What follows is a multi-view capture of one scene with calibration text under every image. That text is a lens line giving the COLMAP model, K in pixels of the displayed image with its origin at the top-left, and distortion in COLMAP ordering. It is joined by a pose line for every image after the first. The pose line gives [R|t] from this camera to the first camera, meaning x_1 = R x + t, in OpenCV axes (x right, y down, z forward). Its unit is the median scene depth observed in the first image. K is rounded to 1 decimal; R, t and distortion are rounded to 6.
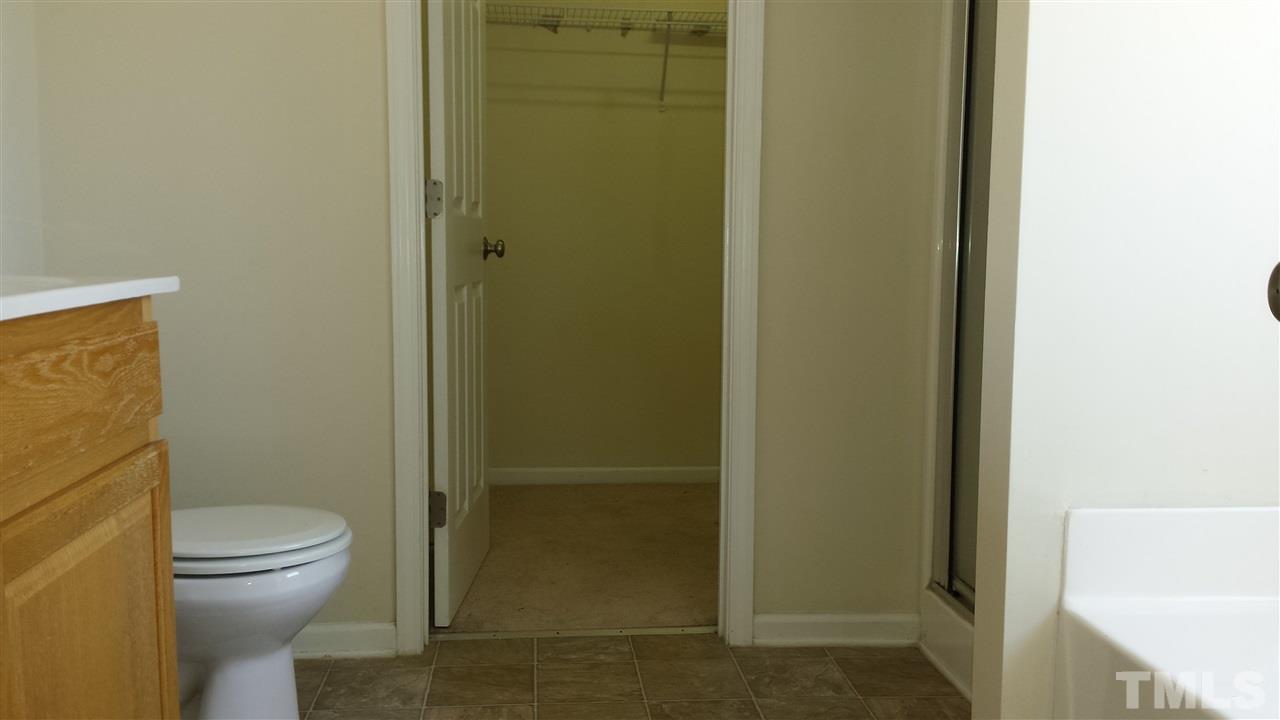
lens RADIAL K [[1154.0, 0, 644.2], [0, 1154.0, 362.6], [0, 0, 1]] dist [0.109096, -0.196232]
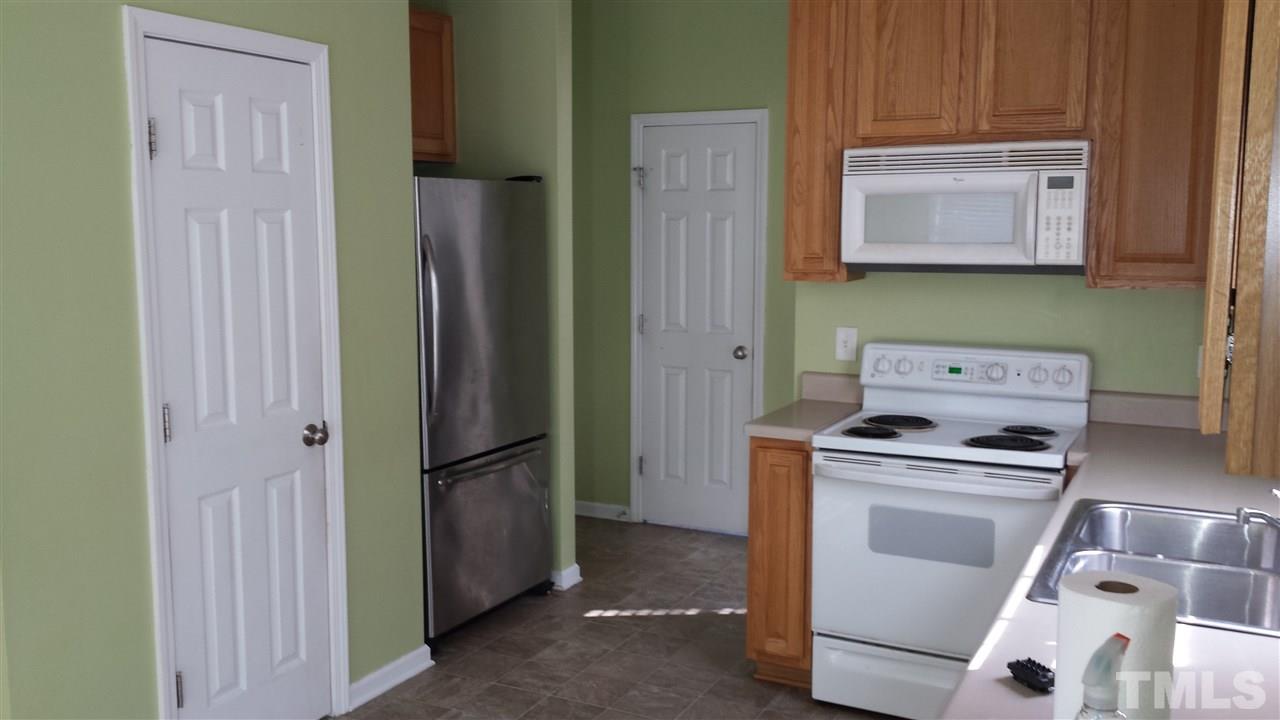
lens RADIAL K [[1154.0, 0, 637.9], [0, 1154.0, 359.8], [0, 0, 1]] dist [0.109096, -0.196232]
pose [[-0.844863, -0.075816, 0.529584, -0.138981], [0.050319, 0.974258, 0.219750, -0.087059], [-0.532612, 0.212307, -0.819299, 0.386384]]
